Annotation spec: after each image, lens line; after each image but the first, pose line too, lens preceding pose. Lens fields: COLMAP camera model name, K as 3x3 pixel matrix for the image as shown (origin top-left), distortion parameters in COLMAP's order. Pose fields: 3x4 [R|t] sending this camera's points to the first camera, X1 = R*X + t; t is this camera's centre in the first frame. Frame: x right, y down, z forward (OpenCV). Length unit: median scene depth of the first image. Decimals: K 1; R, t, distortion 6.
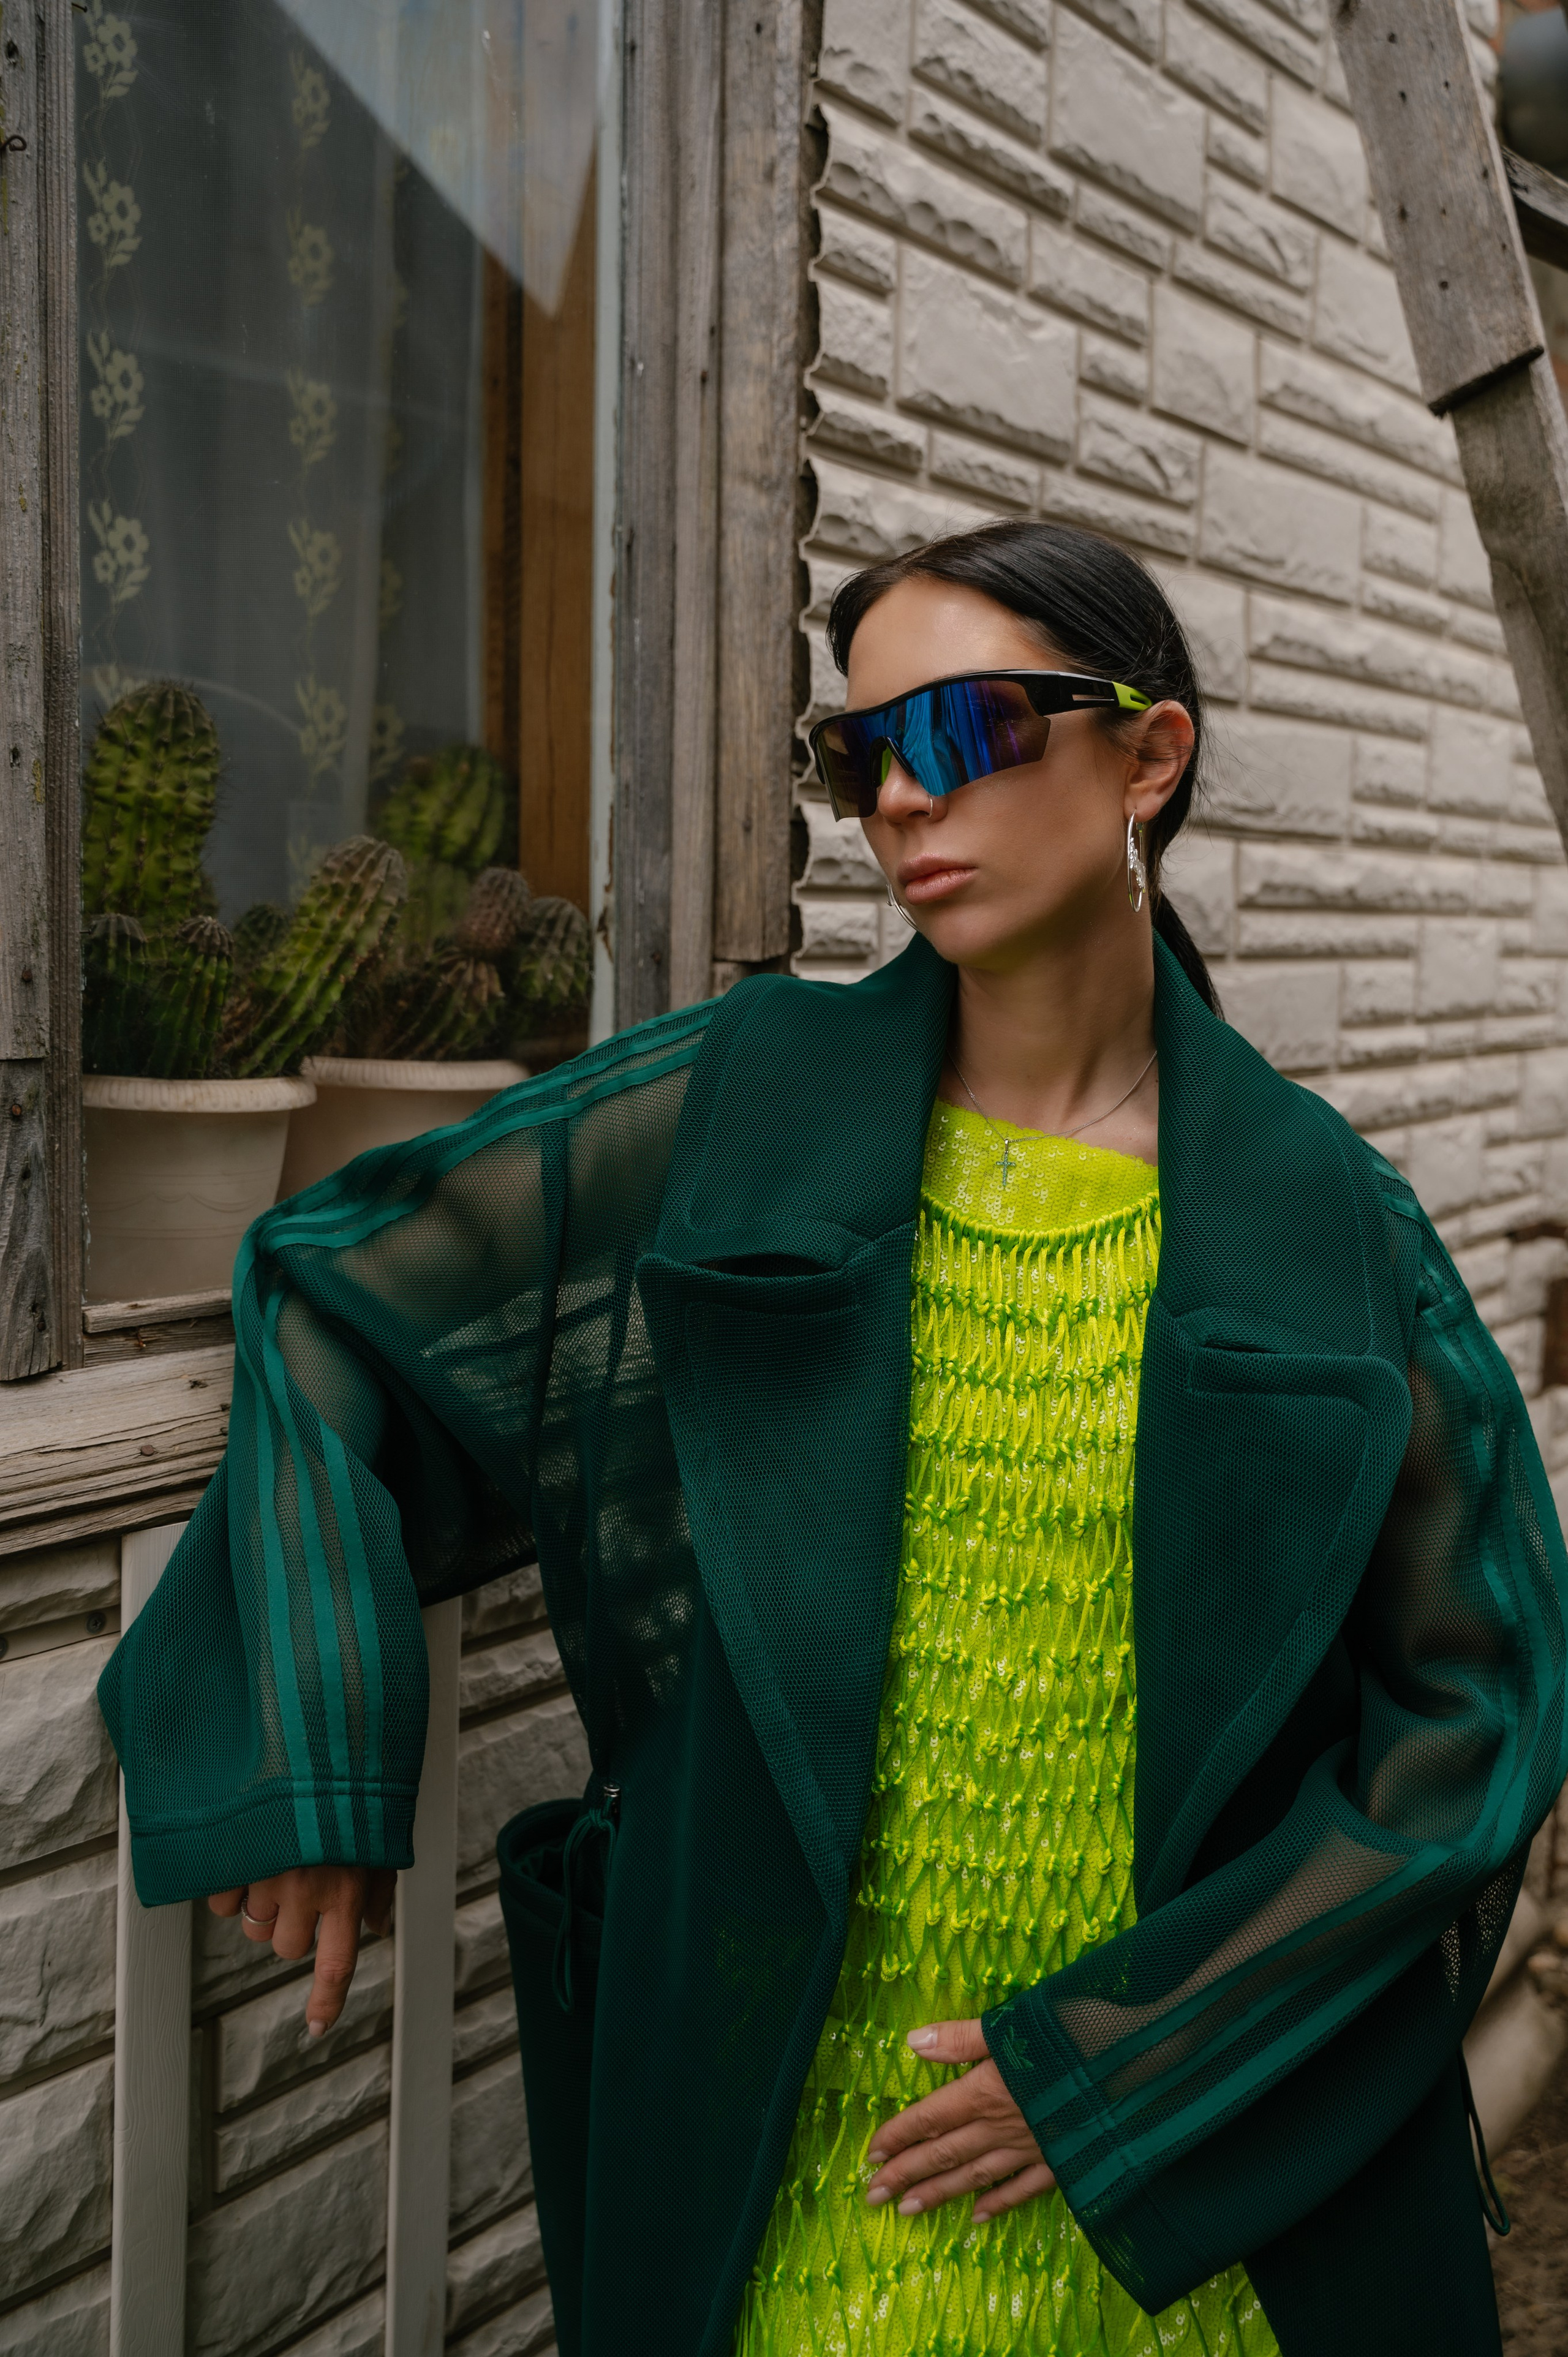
lens RADIAL K [[2164.5, 0, 792.6], [0, 2164.5, 1126.7], [0, 0, 1]] dist [-0.061636, 0.099582]
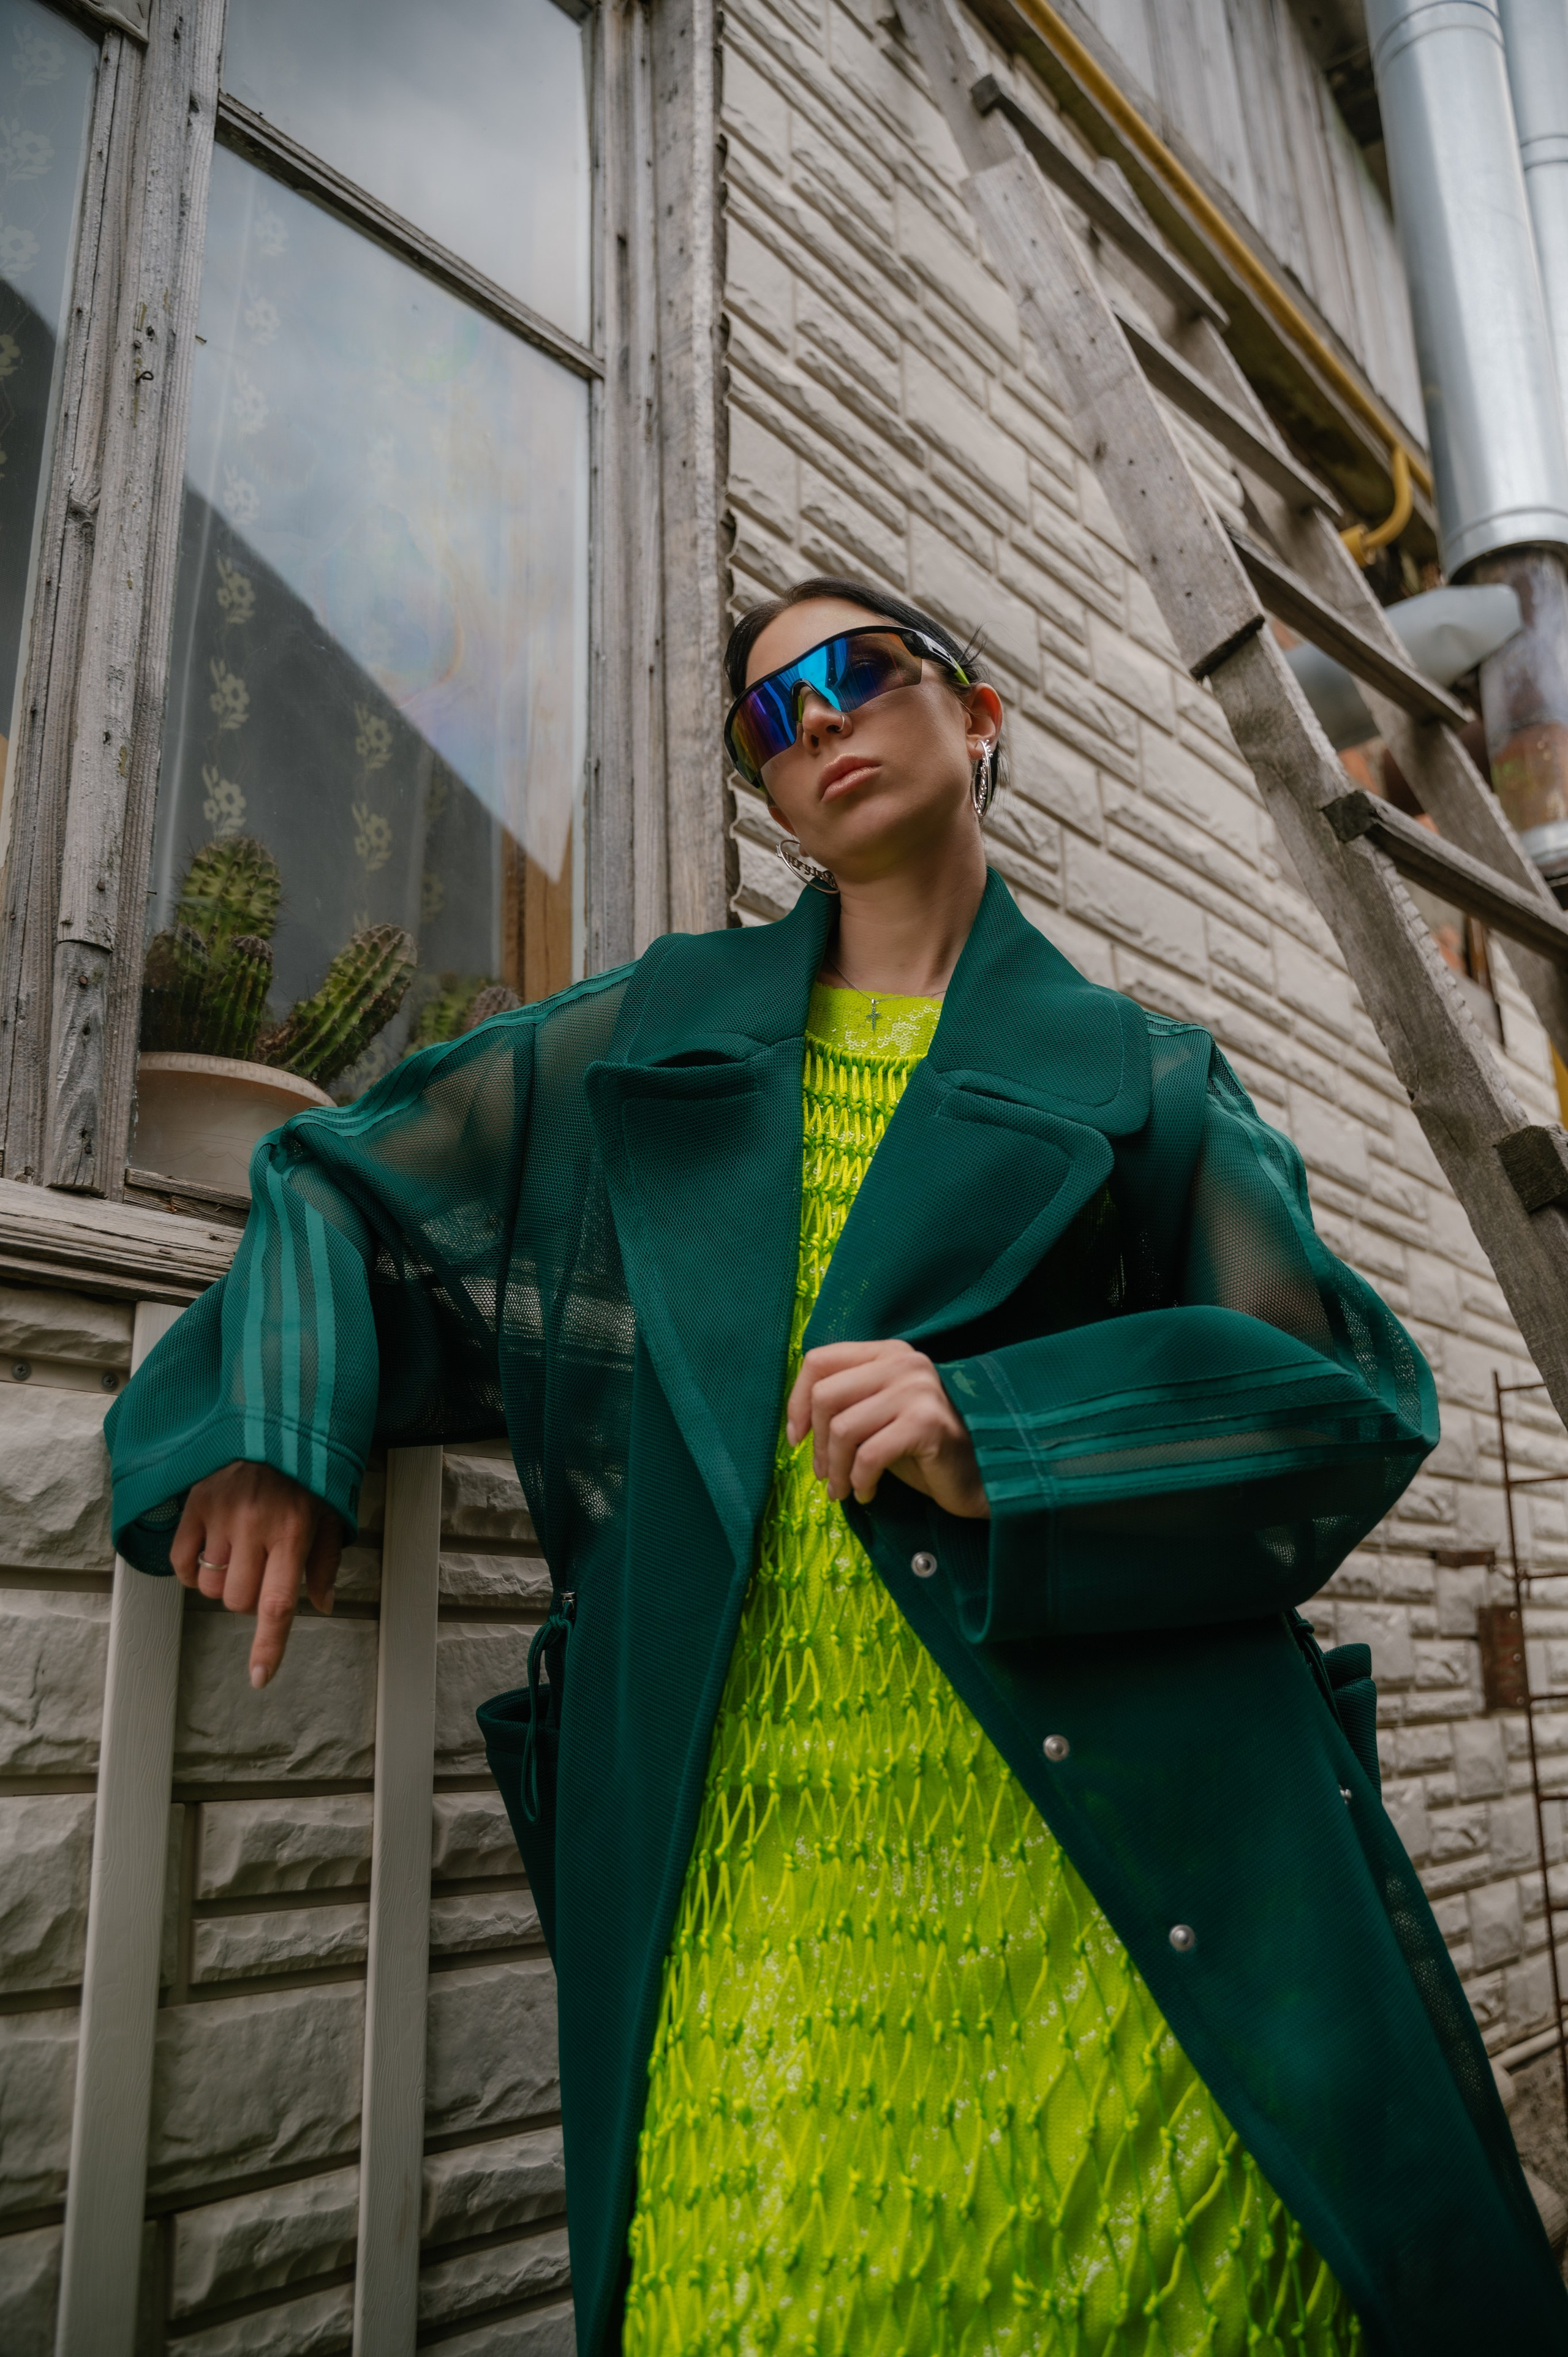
lens RADIAL K [[1796.9, 0, 784.0], [0, 1796.9, 1178.5], [0, 0, 1]] dist [-0.091914, 0.059675]
pose [[0.997639, -0.060218, -0.033004, 0.061638], [0.044712, 0.934417, -0.353364, 0.363545], [0.052118, 0.351054, 0.934904, 0.054849]]
